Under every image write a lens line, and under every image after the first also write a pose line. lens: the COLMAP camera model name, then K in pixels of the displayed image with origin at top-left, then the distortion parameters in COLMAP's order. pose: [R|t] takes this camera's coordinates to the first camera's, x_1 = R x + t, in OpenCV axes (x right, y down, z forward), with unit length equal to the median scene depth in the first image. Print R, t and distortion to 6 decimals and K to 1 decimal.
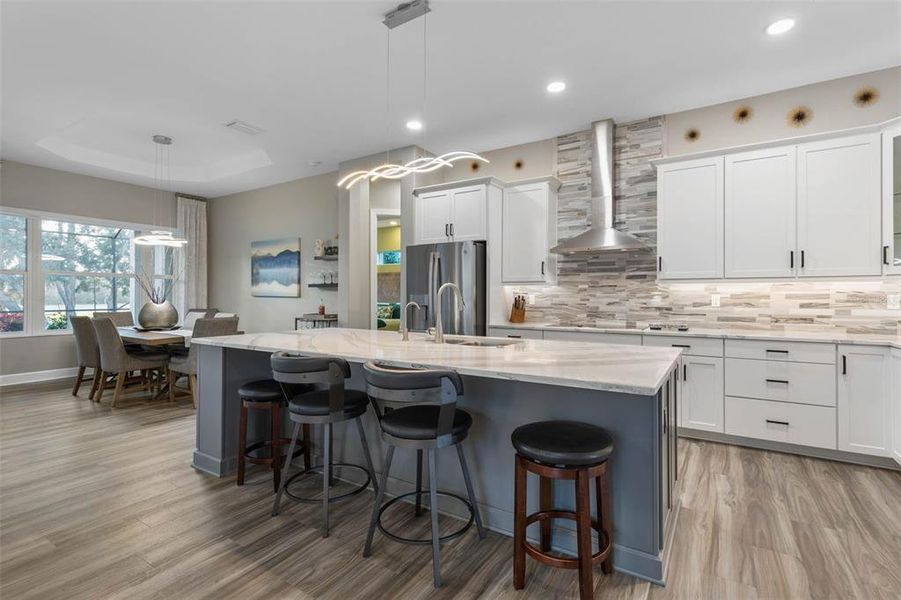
lens RADIAL K [[402.9, 0, 456.5], [0, 402.9, 294.1], [0, 0, 1]] dist [0.001417, 0.000404]
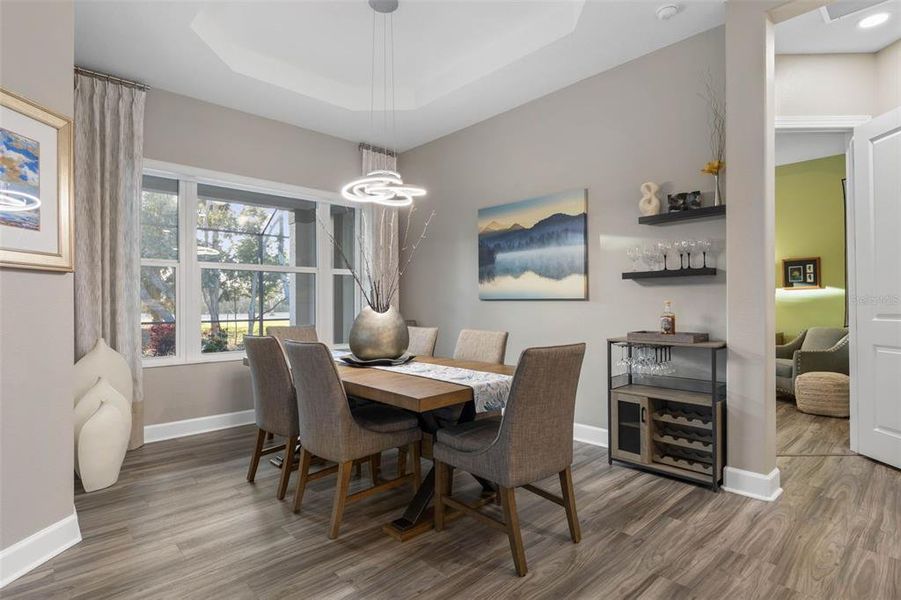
lens RADIAL K [[451.8, 0, 450.5], [0, 451.8, 302.1], [0, 0, 1]] dist [-0.005004, 0.000159]
pose [[0.962716, -0.006825, -0.270430, -0.587957], [0.005956, 0.999974, -0.004033, 0.017713], [0.270450, 0.002272, 0.962731, 0.551117]]
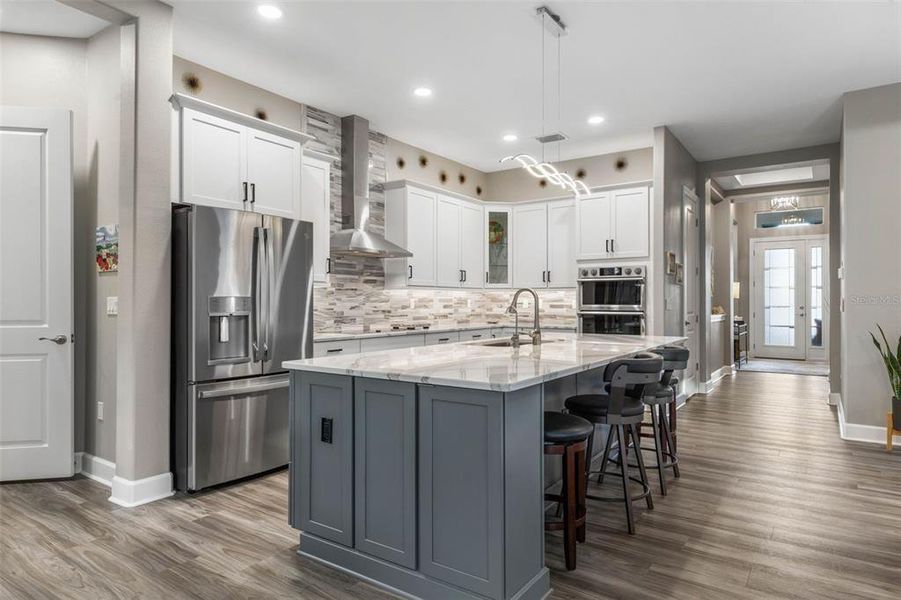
lens RADIAL K [[533.3, 0, 453.5], [0, 533.3, 296.6], [0, 0, 1]] dist [-0.007927, -0.000521]
pose [[0.058498, 0.007962, 0.998256, -0.843365], [-0.003918, 0.999962, -0.007746, 0.005570], [-0.998280, -0.003458, 0.058527, 0.664888]]
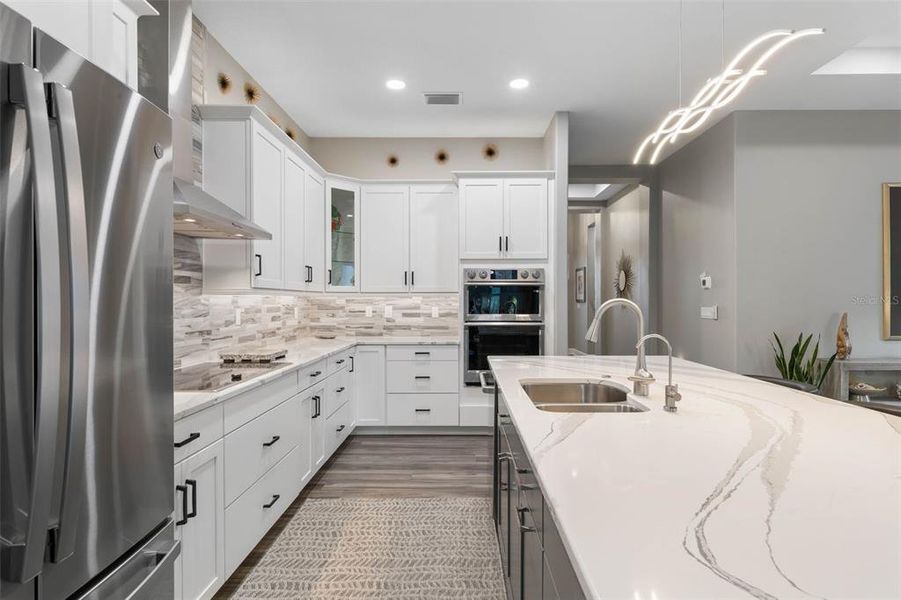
lens RADIAL K [[487.9, 0, 467.0], [0, 487.9, 302.7], [0, 0, 1]] dist [-0.001542, -0.000391]
pose [[-0.532101, -0.004330, 0.846670, -0.321253], [-0.002567, 0.999991, 0.003501, -0.012840], [-0.846677, -0.000310, -0.532107, 0.962039]]
